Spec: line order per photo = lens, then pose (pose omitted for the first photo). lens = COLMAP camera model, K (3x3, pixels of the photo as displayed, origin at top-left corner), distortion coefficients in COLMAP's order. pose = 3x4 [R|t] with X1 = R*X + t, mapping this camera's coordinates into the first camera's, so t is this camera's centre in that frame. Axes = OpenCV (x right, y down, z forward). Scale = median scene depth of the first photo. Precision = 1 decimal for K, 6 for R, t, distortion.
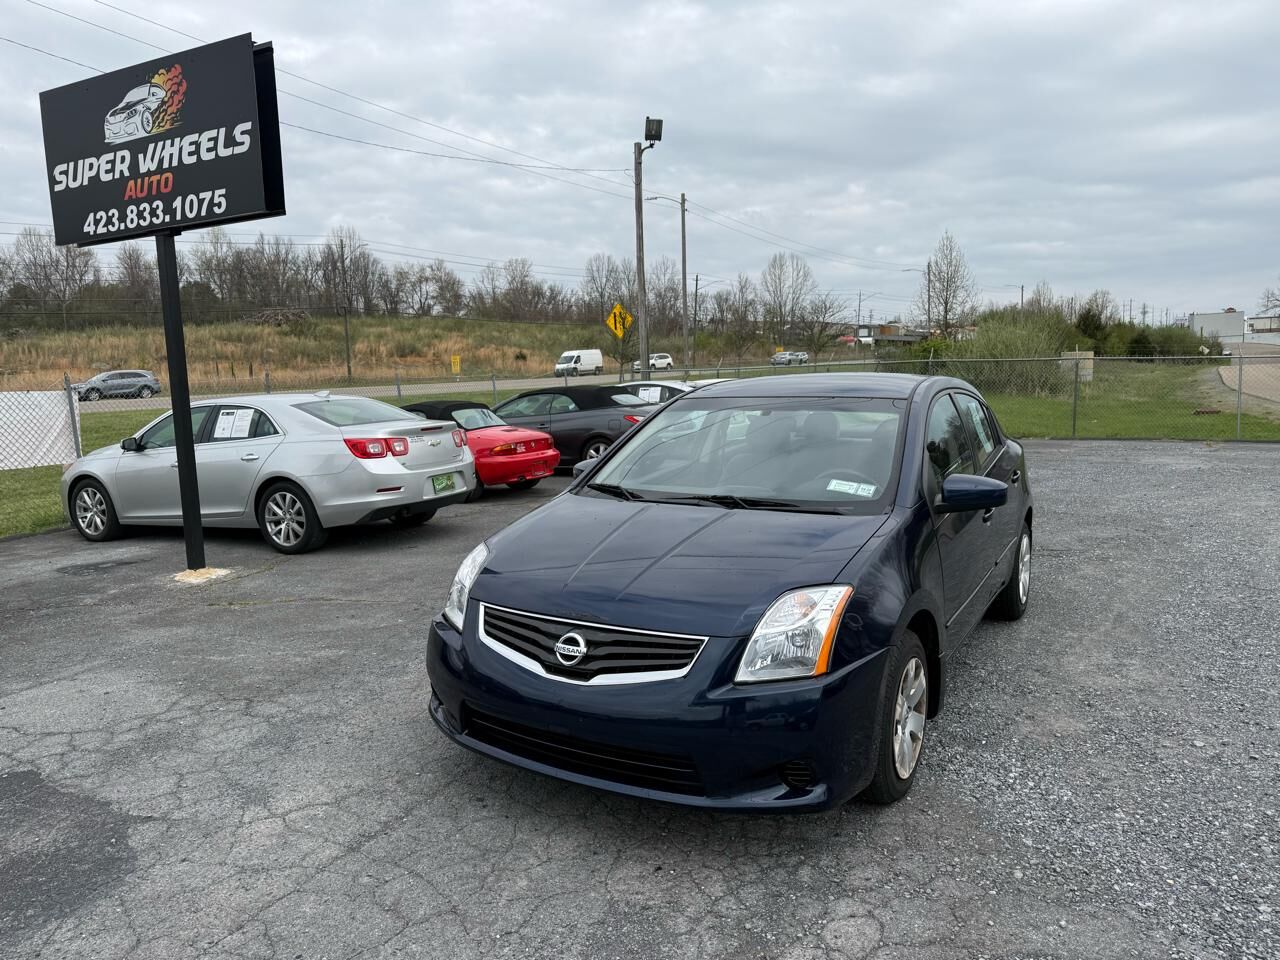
lens RADIAL K [[896.4, 0, 632.3], [0, 896.4, 484.1], [0, 0, 1]] dist [0.041798, -0.042630]
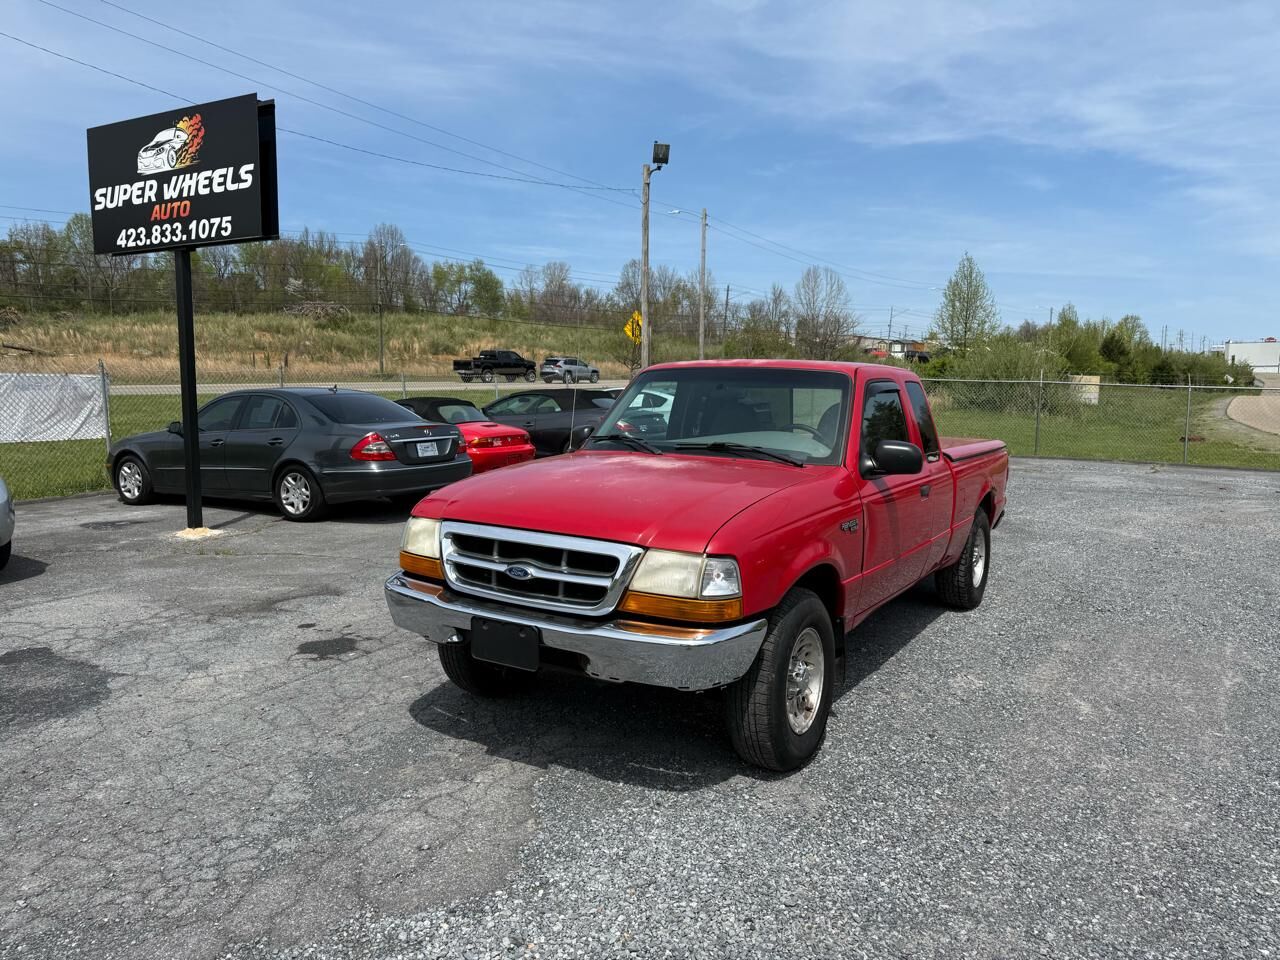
lens RADIAL K [[896.4, 0, 643.9], [0, 896.4, 472.6], [0, 0, 1]] dist [0.041798, -0.042630]
pose [[0.998877, 0.042198, -0.021526, 0.135739], [-0.042594, 0.998925, -0.018271, 0.017340], [0.020732, 0.019167, 0.999601, -0.187254]]
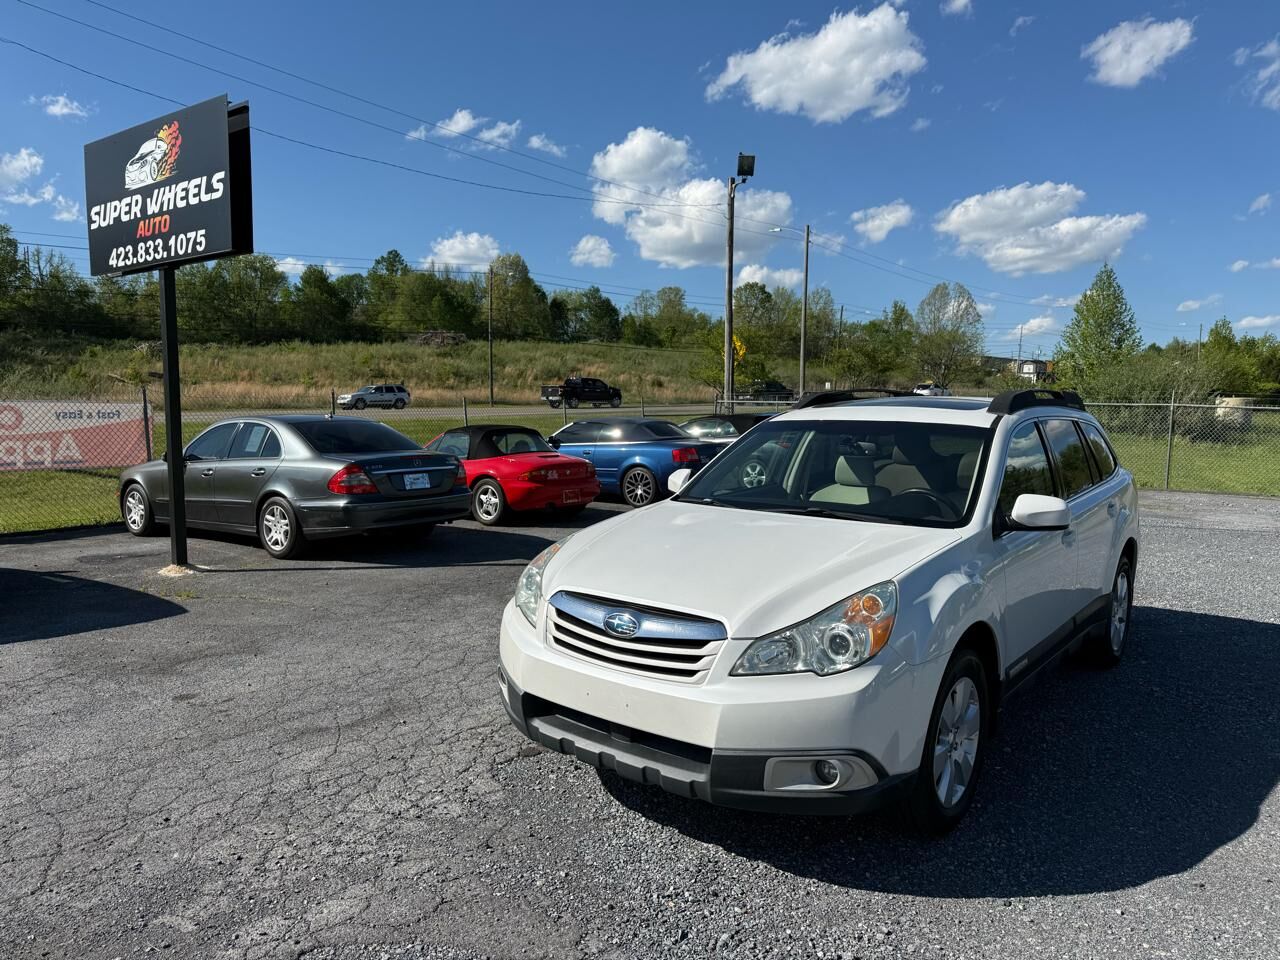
lens RADIAL K [[896.4, 0, 637.7], [0, 896.4, 488.4], [0, 0, 1]] dist [0.041798, -0.042630]
pose [[0.986394, 0.050274, -0.156521, 0.251095], [-0.054253, 0.998301, -0.021250, -0.007431], [0.155187, 0.029453, 0.987446, -0.022207]]
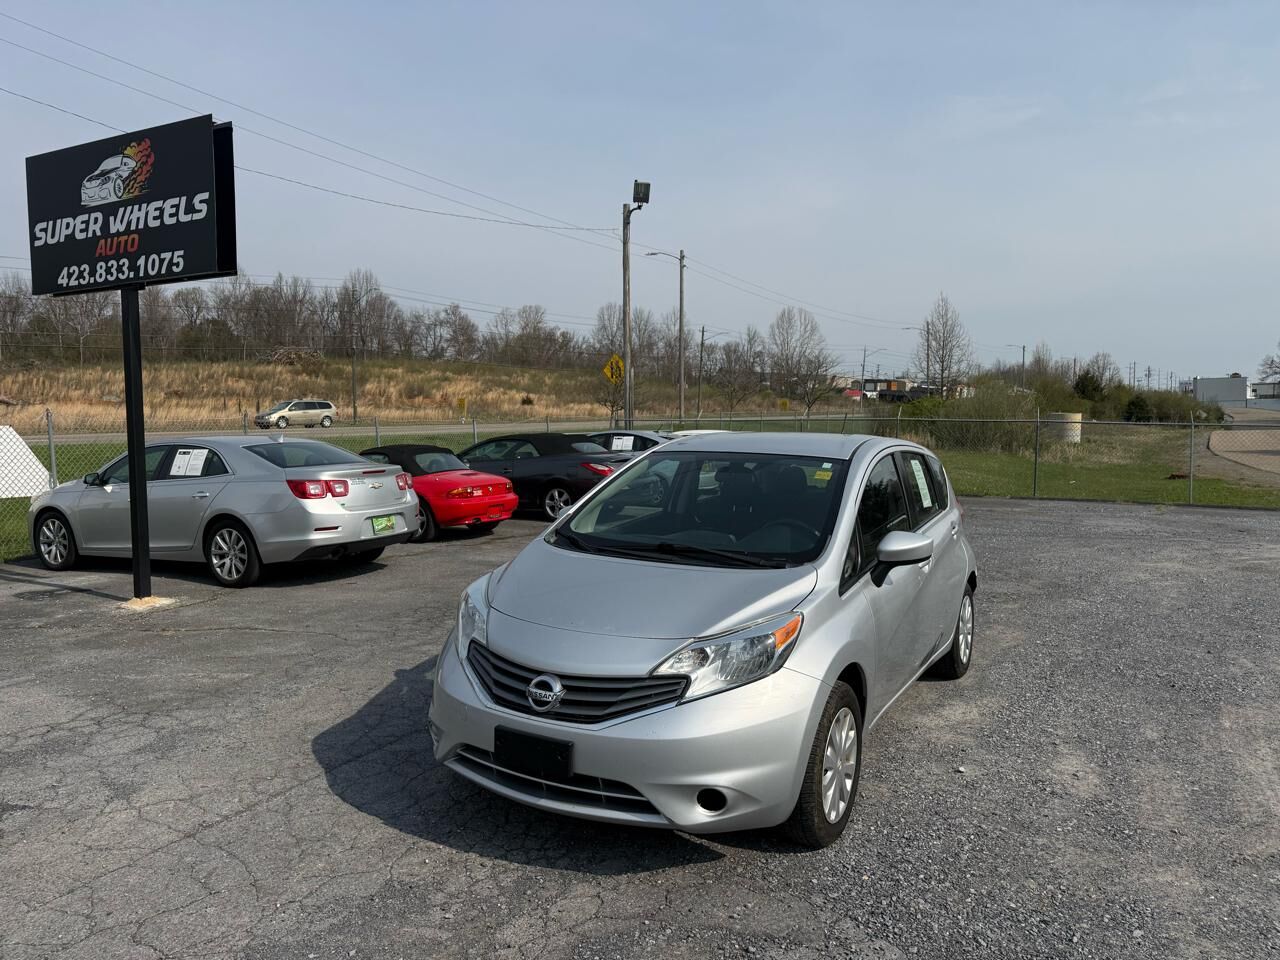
lens RADIAL K [[896.4, 0, 639.6], [0, 896.4, 478.8], [0, 0, 1]] dist [0.041798, -0.042630]
pose [[0.999585, 0.028767, -0.001782, 0.103941], [-0.028822, 0.997925, -0.057583, -0.001482], [0.000122, 0.057610, 0.998339, -0.075815]]
